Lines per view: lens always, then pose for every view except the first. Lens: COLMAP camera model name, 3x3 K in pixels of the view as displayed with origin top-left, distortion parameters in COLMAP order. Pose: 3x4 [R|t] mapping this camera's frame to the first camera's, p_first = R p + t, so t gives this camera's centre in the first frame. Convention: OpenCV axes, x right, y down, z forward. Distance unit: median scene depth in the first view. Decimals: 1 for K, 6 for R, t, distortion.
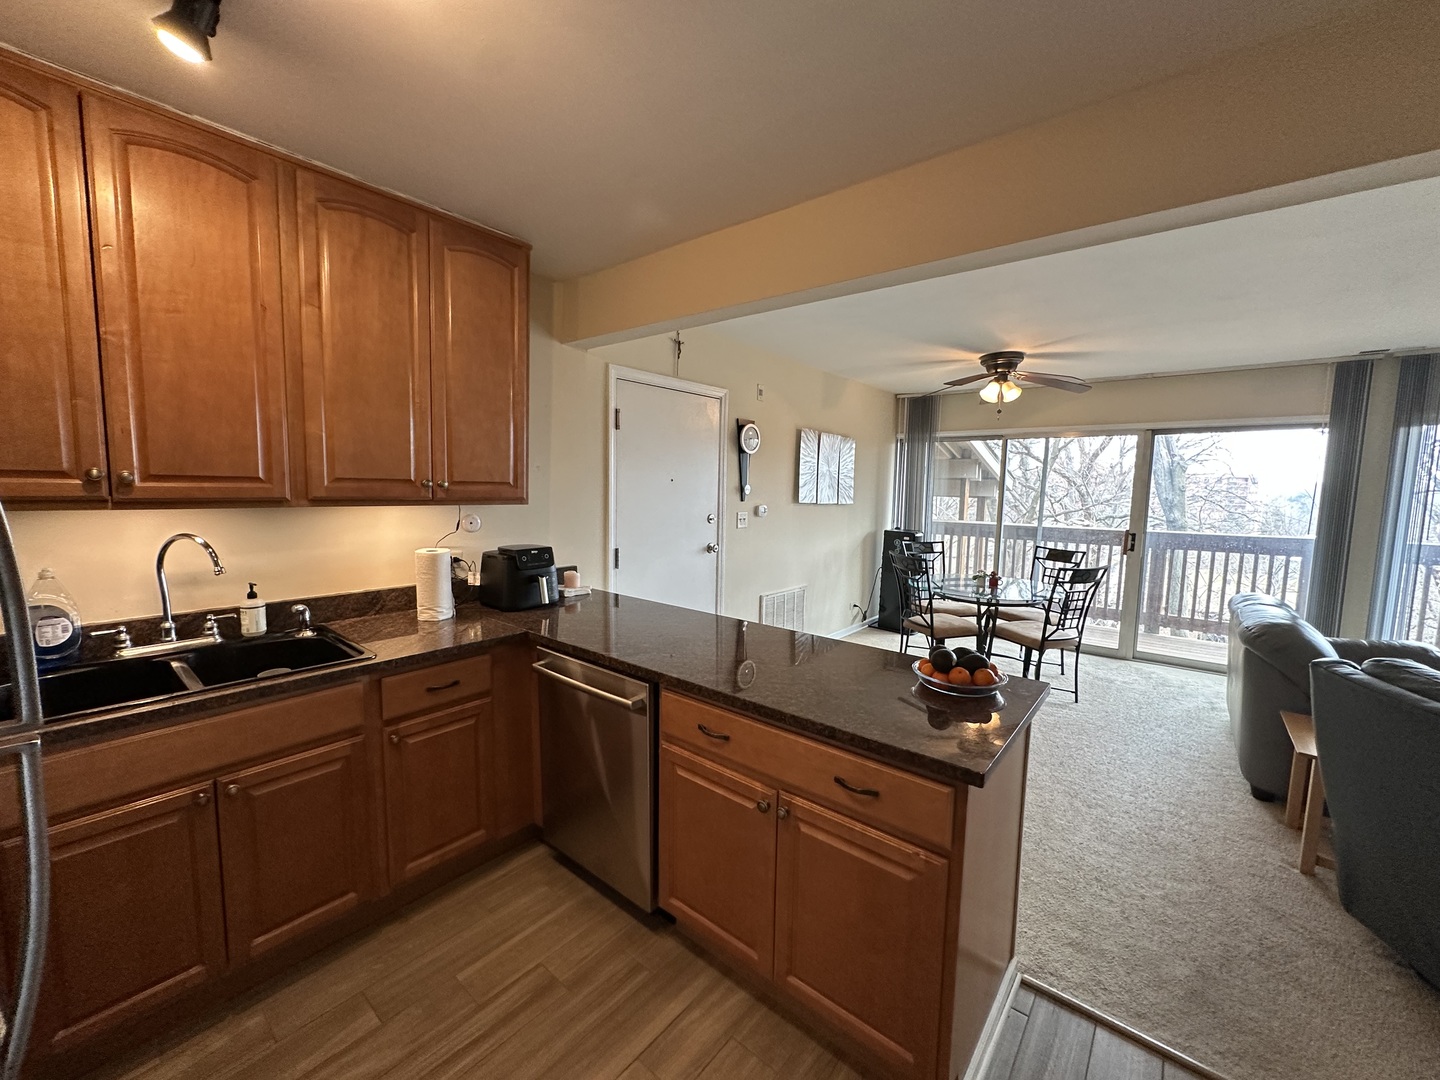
lens RADIAL K [[578.3, 0, 717.7], [0, 578.3, 540.1], [0, 0, 1]] dist [0.002791, 0.000123]
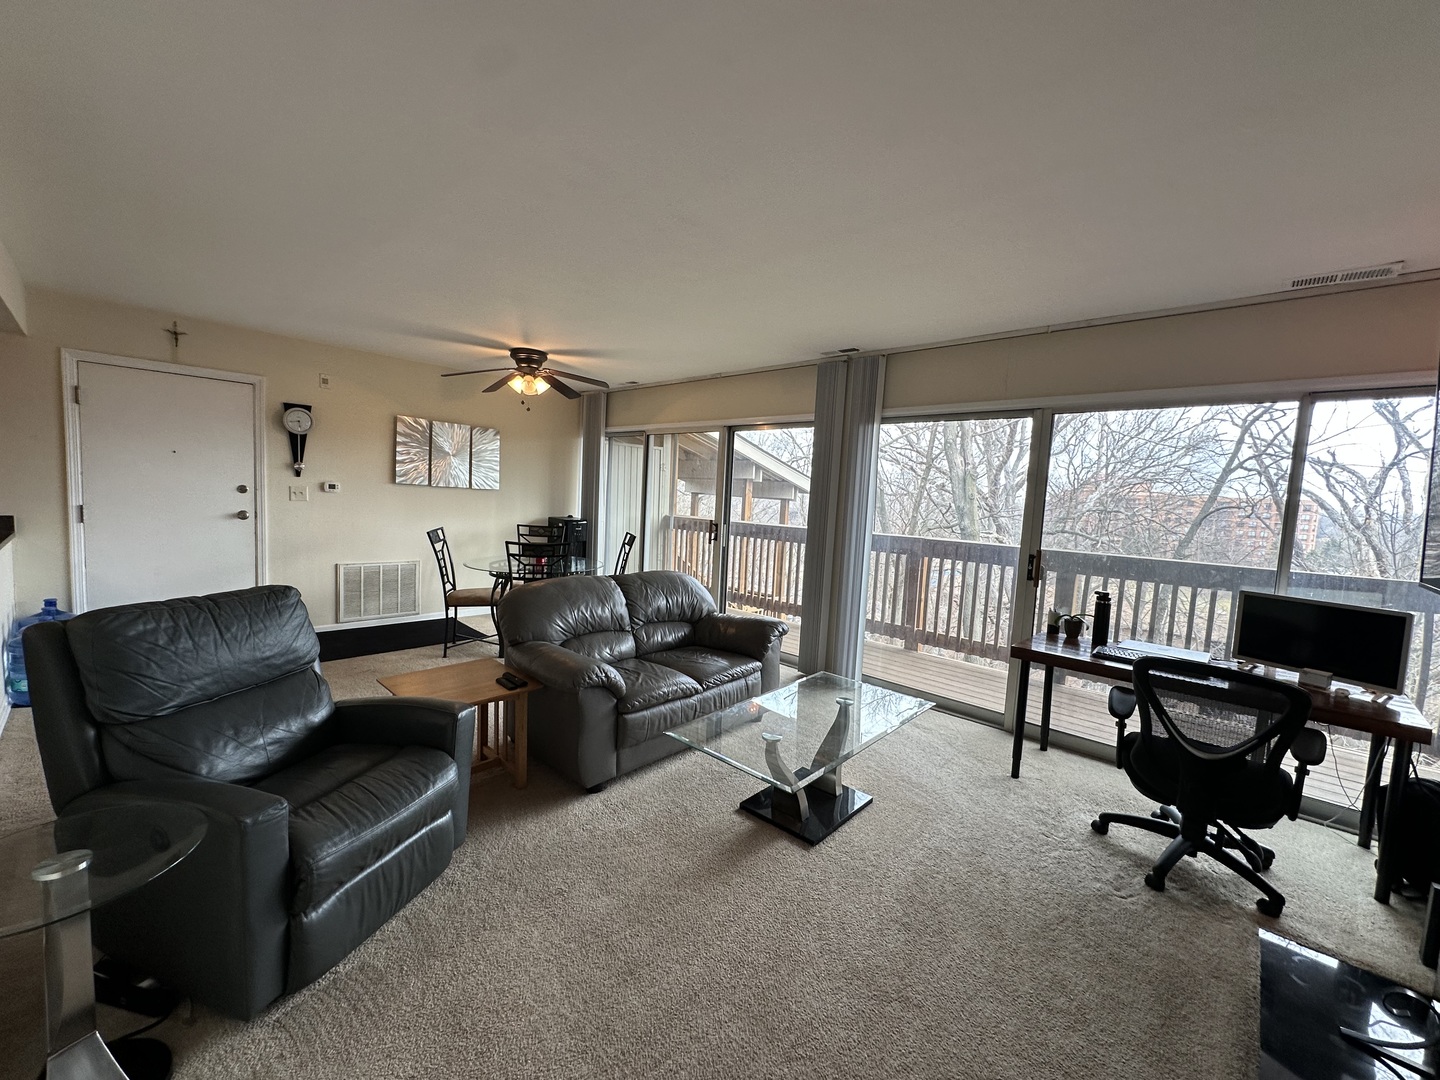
lens RADIAL K [[578.3, 0, 724.2], [0, 578.3, 540.0], [0, 0, 1]] dist [0.002791, 0.000123]
pose [[0.996591, 0.039476, -0.072440, 1.254328], [-0.040655, 0.999063, -0.014869, 0.050912], [0.071786, 0.017764, 0.997262, -0.081415]]
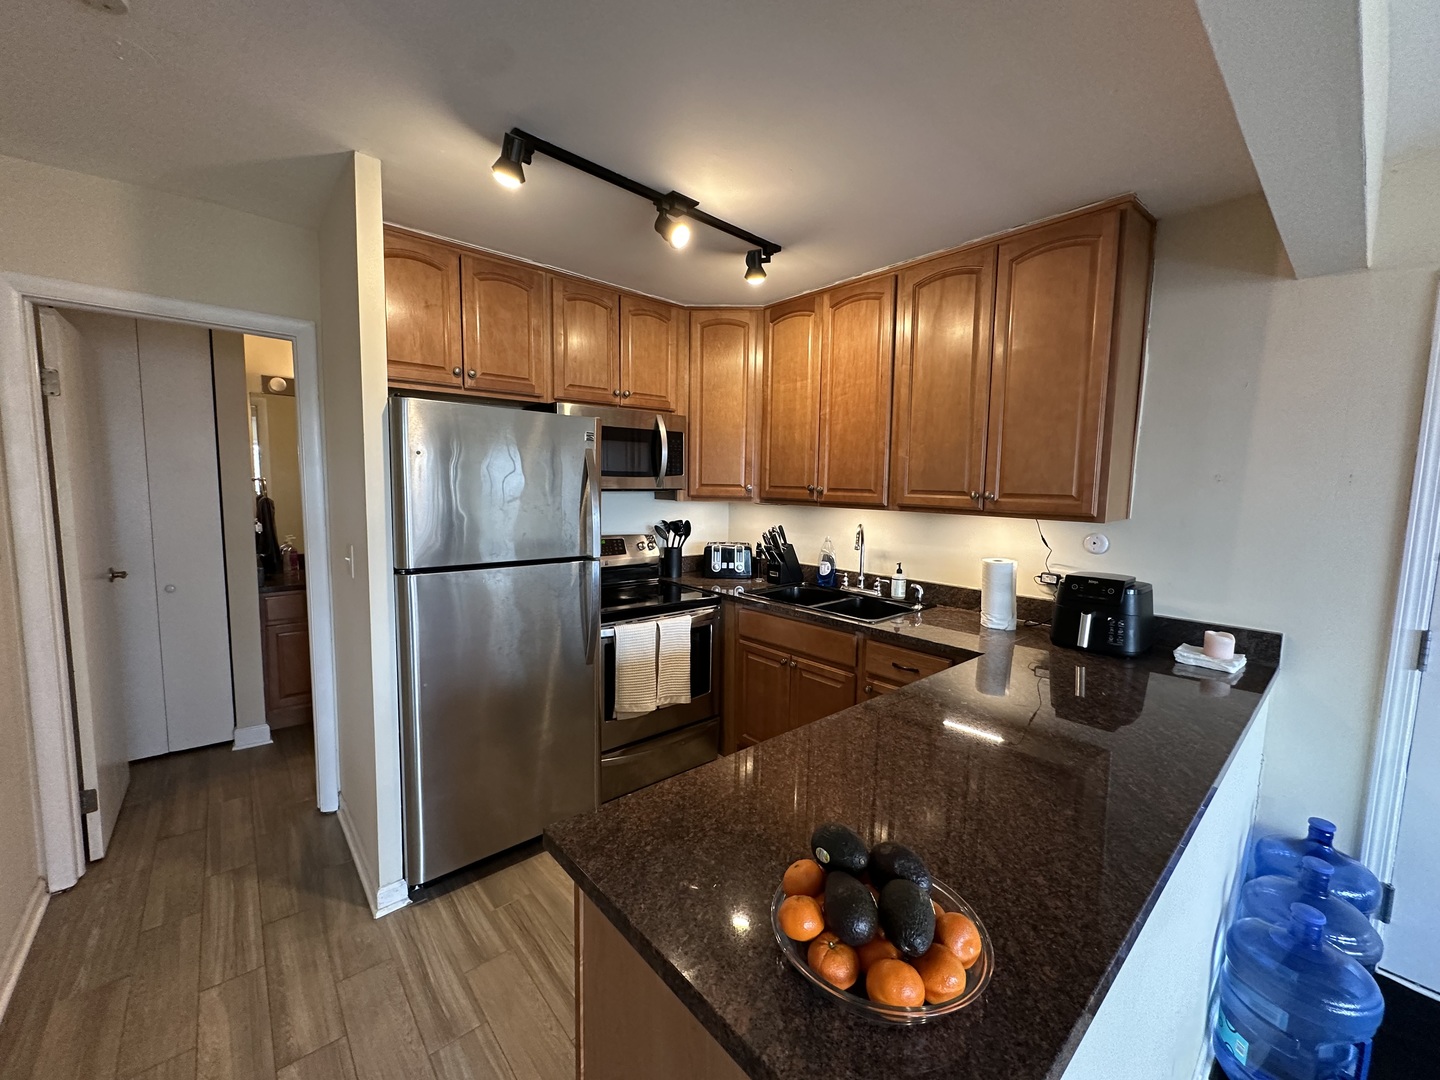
lens RADIAL K [[578.3, 0, 716.3], [0, 578.3, 541.1], [0, 0, 1]] dist [0.002791, 0.000123]
pose [[-0.171535, 0.073971, -0.982397, 0.435832], [-0.119146, 0.988300, 0.095220, -0.039490], [0.977947, 0.133382, -0.160715, 0.484107]]
